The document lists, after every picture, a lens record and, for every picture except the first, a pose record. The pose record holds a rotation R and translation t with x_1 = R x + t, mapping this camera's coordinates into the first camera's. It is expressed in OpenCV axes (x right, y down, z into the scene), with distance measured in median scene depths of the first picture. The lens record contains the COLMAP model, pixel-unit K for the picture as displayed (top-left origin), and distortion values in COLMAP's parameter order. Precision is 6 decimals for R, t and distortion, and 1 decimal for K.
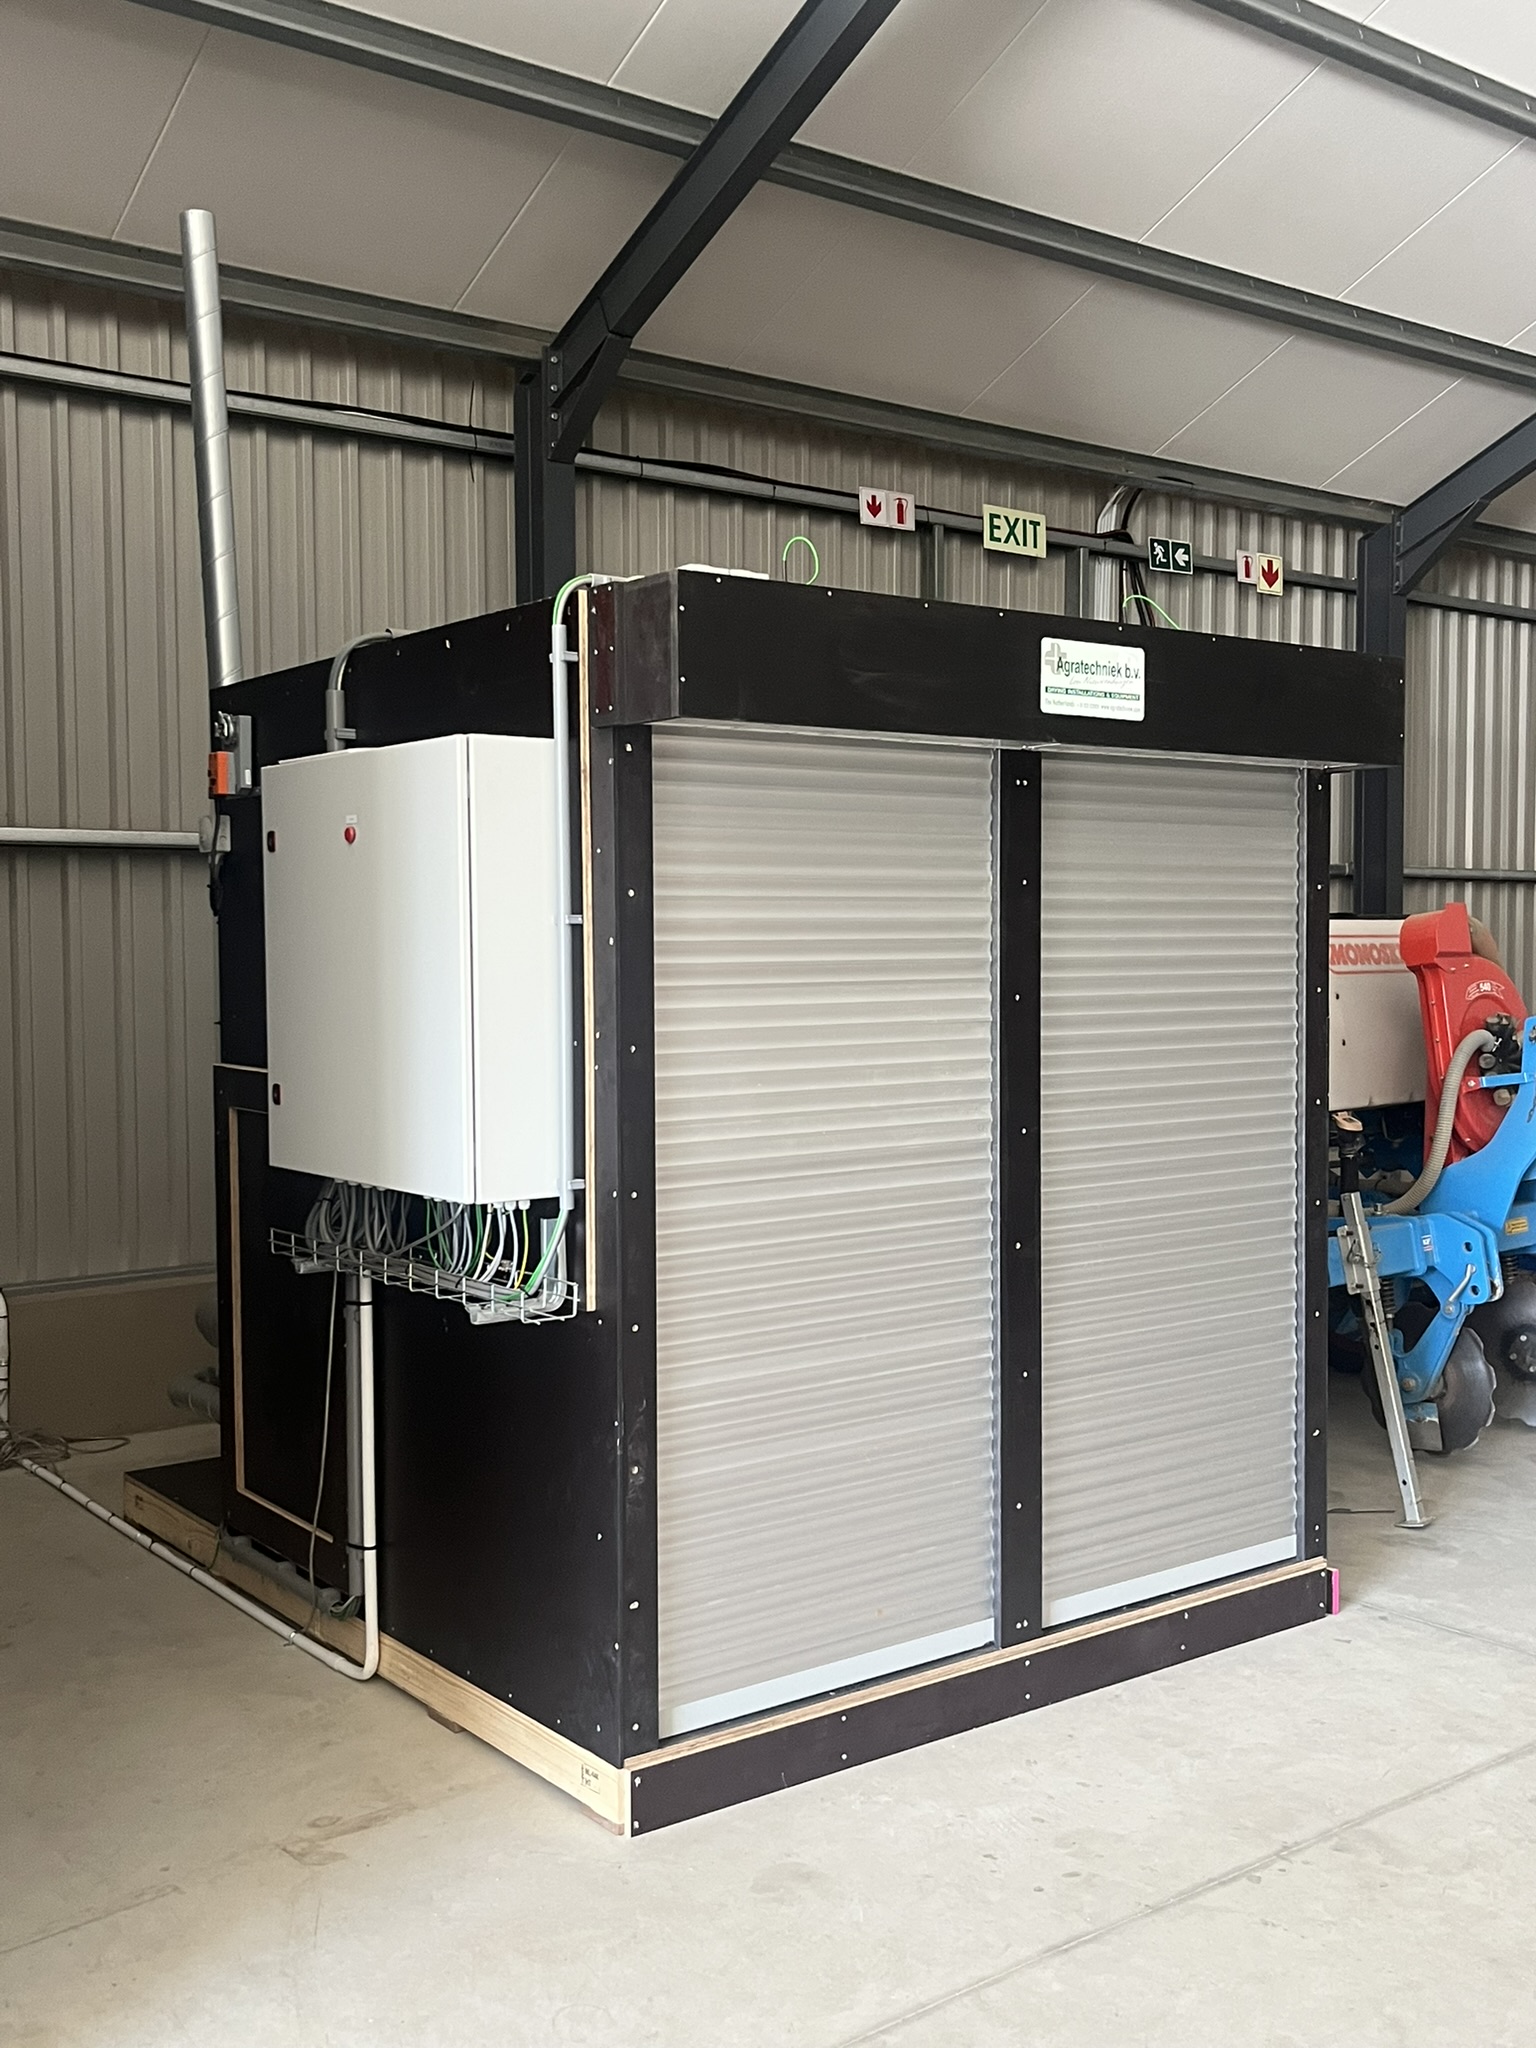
lens RADIAL K [[2014.3, 0, 762.3], [0, 2014.3, 1022.4], [0, 0, 1]] dist [0.010877, 0.000000]
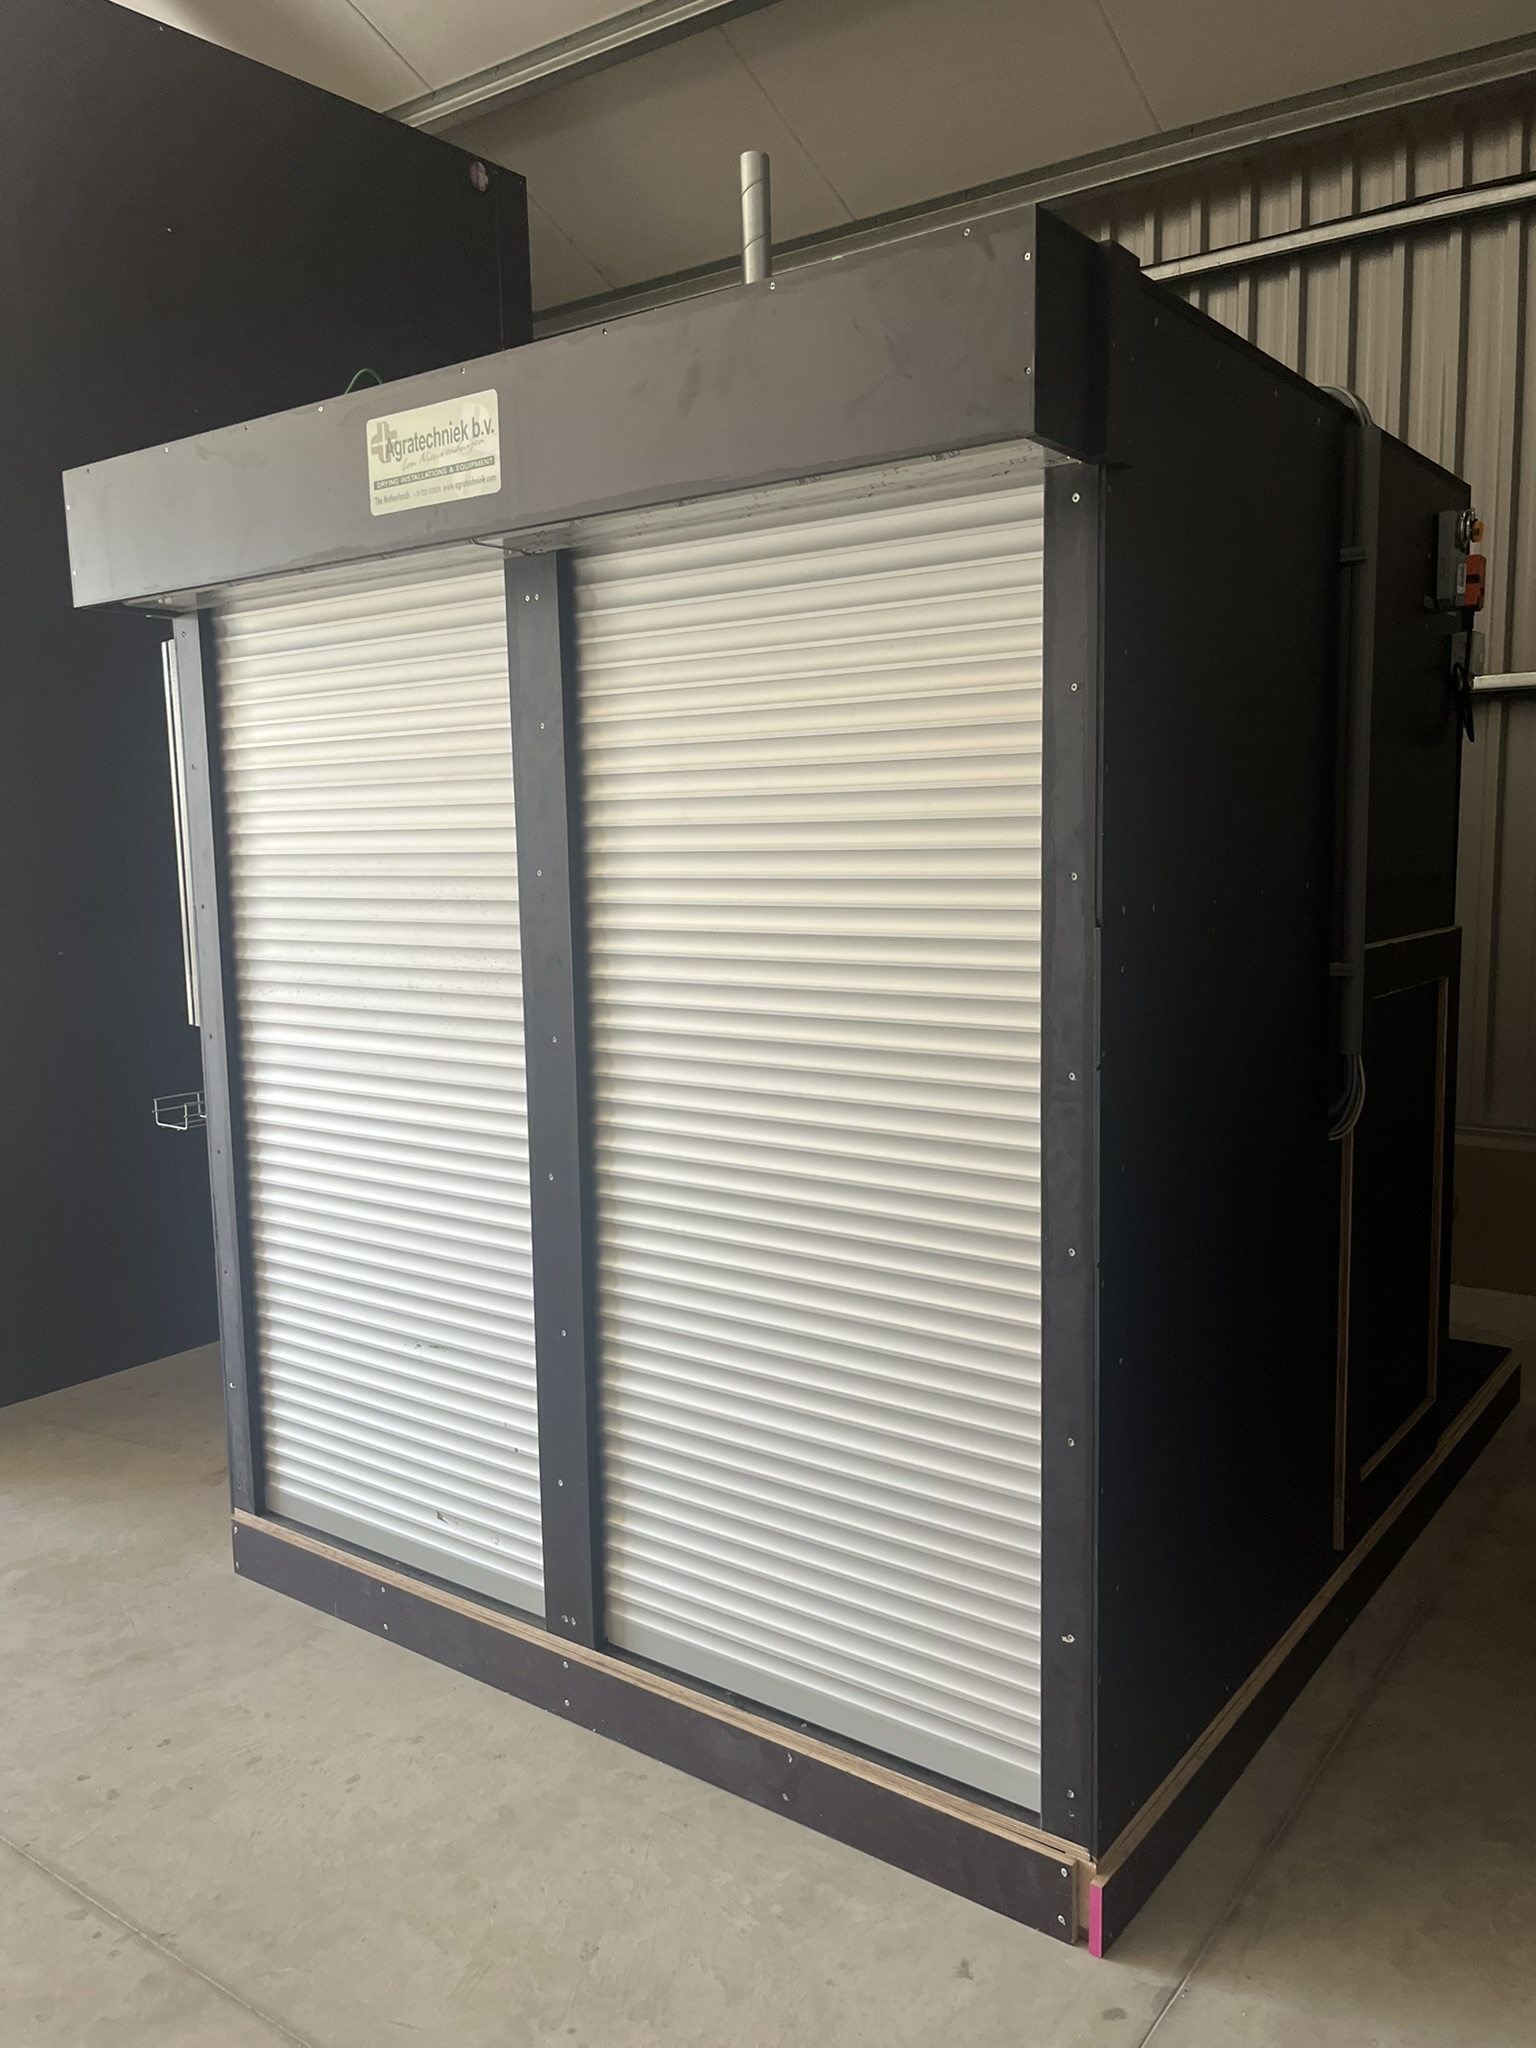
lens RADIAL K [[1589.7, 0, 765.3], [0, 1589.7, 1036.1], [0, 0, 1]] dist [0.001448, -0.008586]
pose [[0.289698, 0.124070, -0.949043, 0.804553], [-0.021586, 0.992157, 0.123117, -0.029419], [0.956875, -0.015181, 0.290104, 0.953440]]
